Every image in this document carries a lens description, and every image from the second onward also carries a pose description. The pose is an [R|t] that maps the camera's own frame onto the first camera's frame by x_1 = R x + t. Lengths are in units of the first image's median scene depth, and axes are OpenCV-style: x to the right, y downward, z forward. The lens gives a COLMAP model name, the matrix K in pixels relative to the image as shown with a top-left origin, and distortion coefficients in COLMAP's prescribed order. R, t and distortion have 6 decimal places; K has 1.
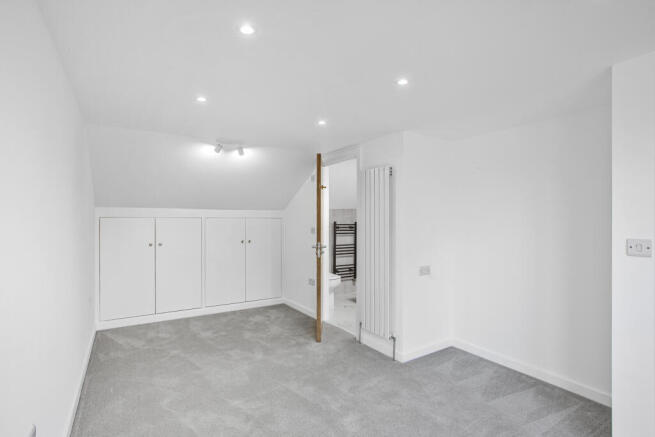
lens RADIAL K [[319.9, 0, 328.2], [0, 319.9, 218.9], [0, 0, 1]] dist [0.000257, 0.001709]
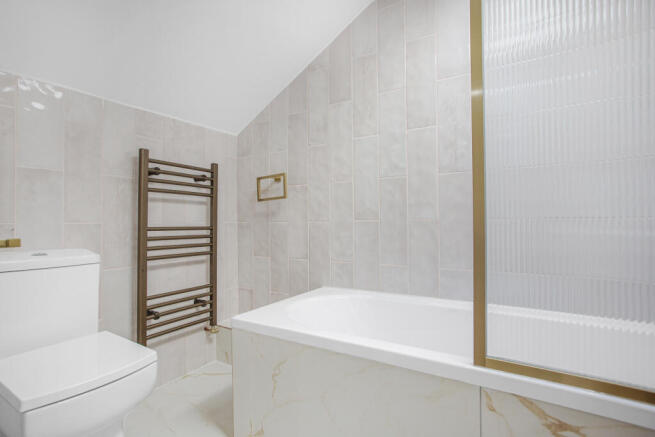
lens RADIAL K [[309.3, 0, 325.0], [0, 309.3, 223.0], [0, 0, 1]] dist [-0.030744, 0.001895]
pose [[0.891617, -0.000917, 0.452789, 0.041580], [0.003676, 0.999980, -0.005213, 0.077070], [-0.452775, 0.006312, 0.891602, 0.647900]]
